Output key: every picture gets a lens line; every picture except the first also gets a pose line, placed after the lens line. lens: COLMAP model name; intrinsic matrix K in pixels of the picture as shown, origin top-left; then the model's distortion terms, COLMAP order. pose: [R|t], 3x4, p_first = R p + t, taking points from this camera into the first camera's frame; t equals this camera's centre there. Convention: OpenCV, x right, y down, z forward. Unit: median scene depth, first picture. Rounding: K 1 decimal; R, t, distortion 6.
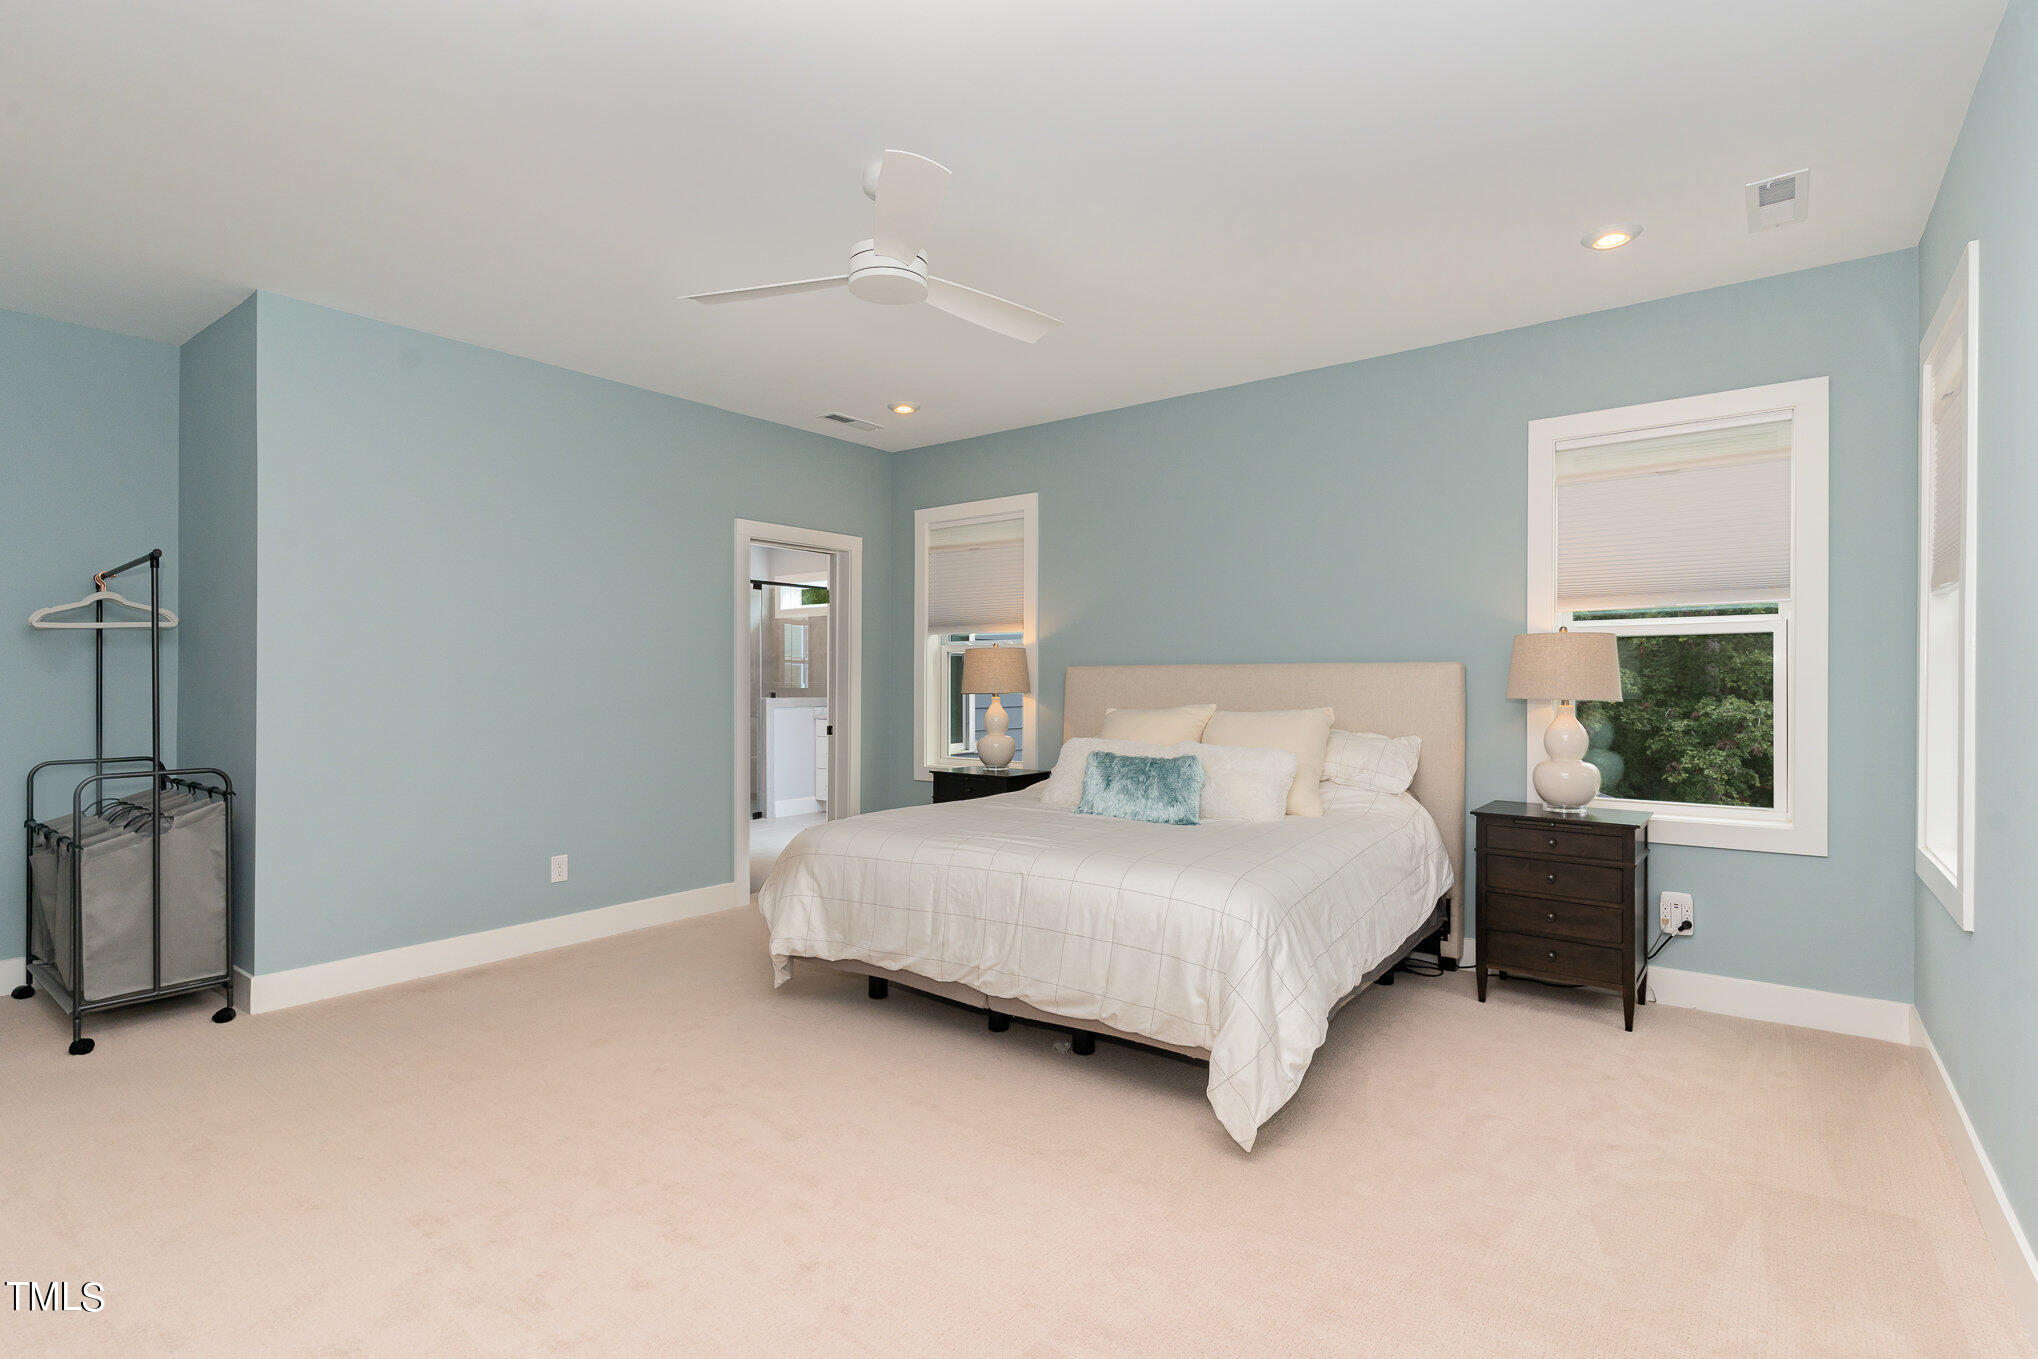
lens RADIAL K [[977.3, 0, 1005.9], [0, 977.3, 688.1], [0, 0, 1]] dist [0.000109, -0.001053]
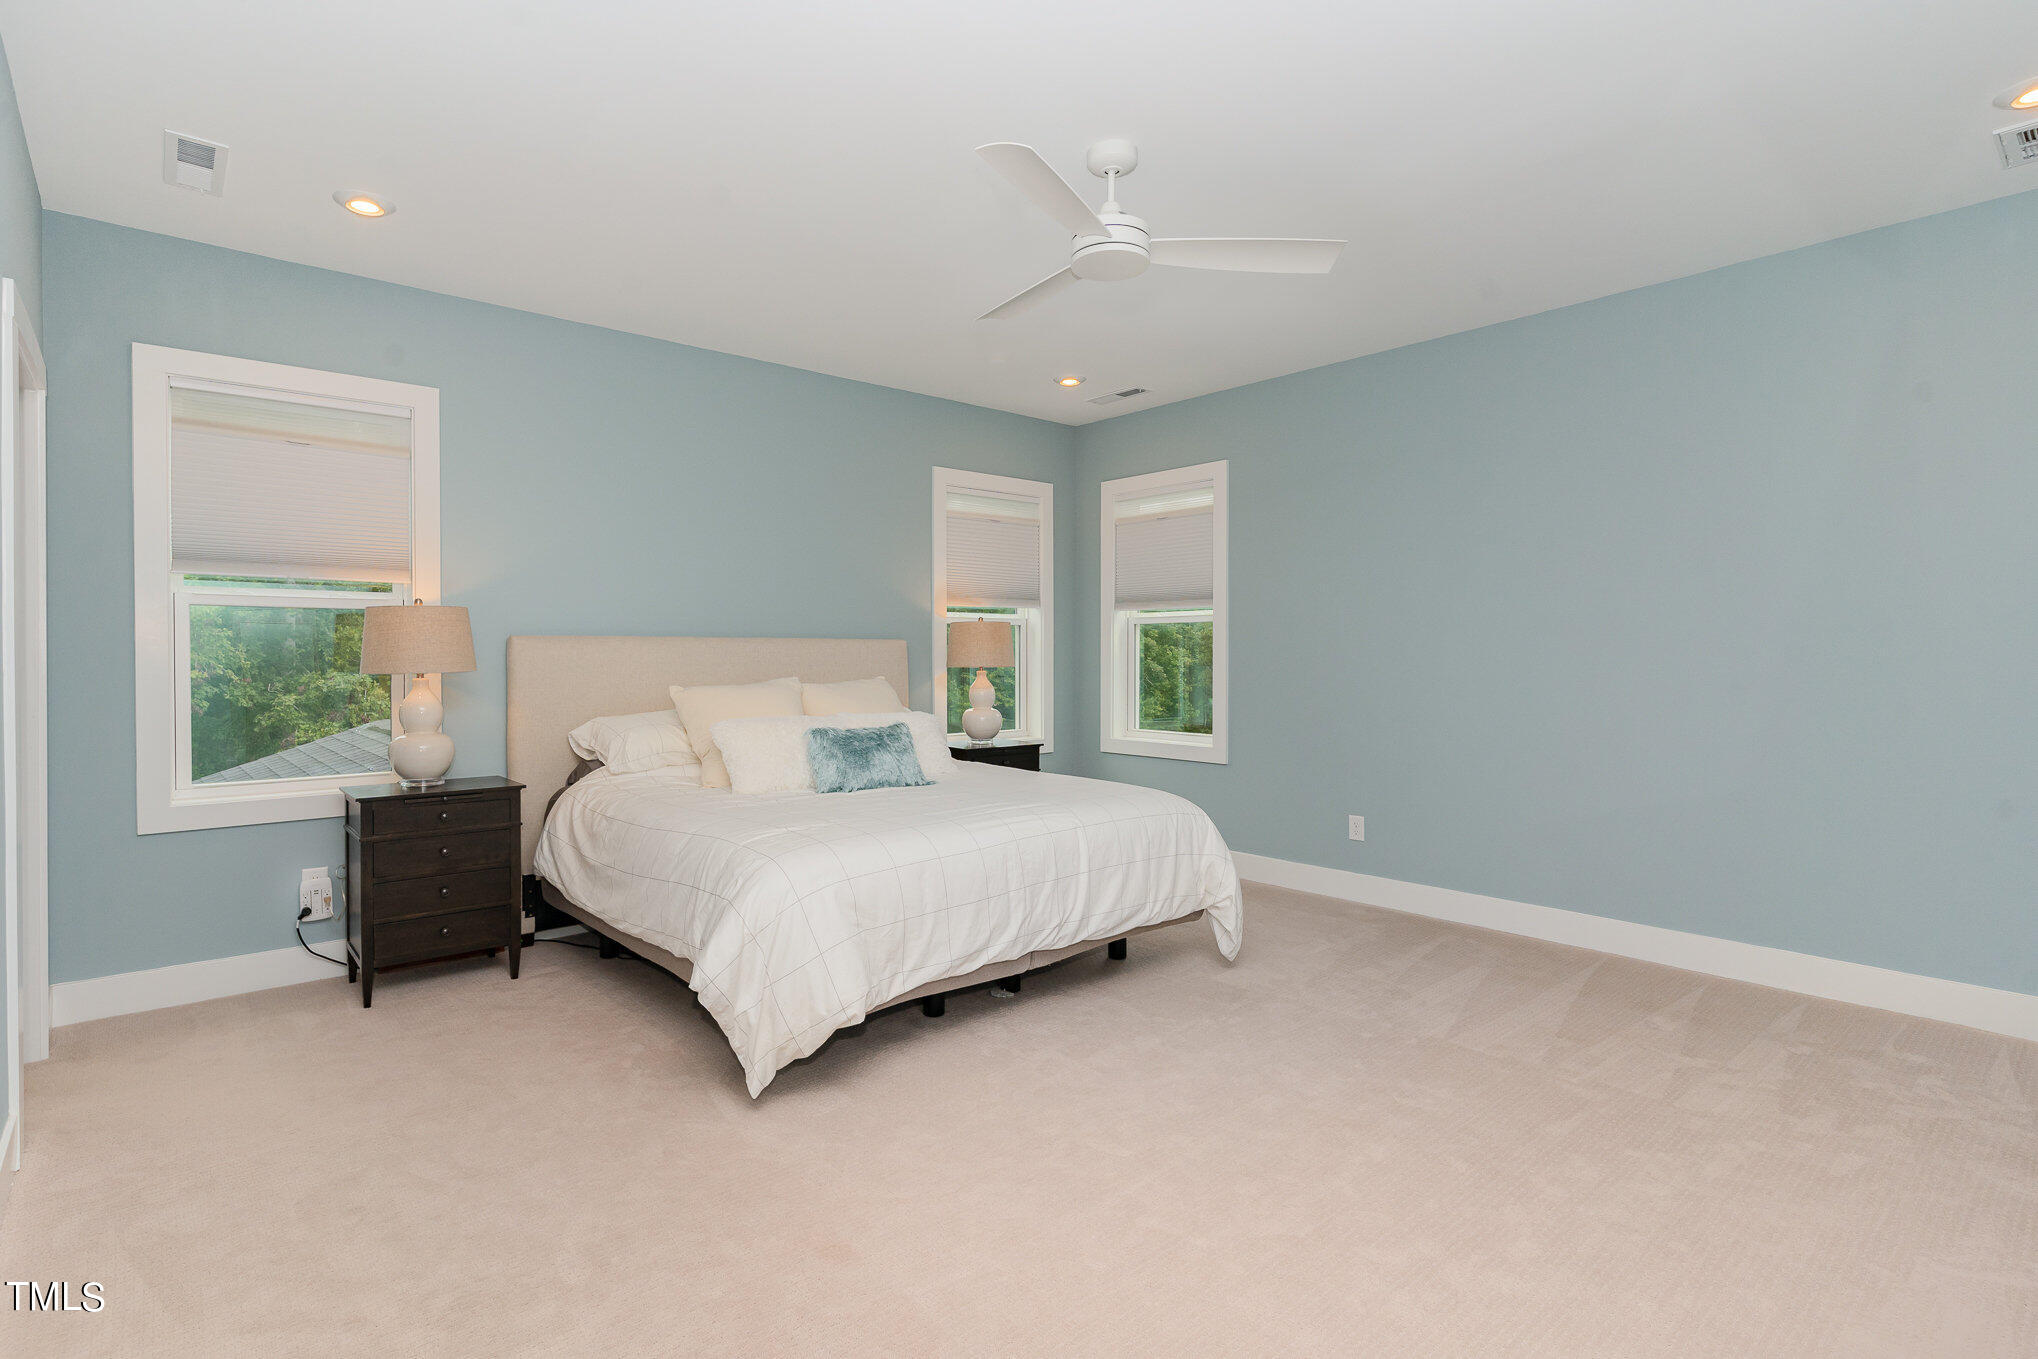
lens RADIAL K [[977.3, 0, 1006.0], [0, 977.3, 661.6], [0, 0, 1]] dist [0.000109, -0.001053]
pose [[0.192471, -0.008985, 0.981261, -0.225168], [0.008902, 0.999933, 0.007410, -0.001580], [-0.981262, 0.007309, 0.192538, 0.178701]]
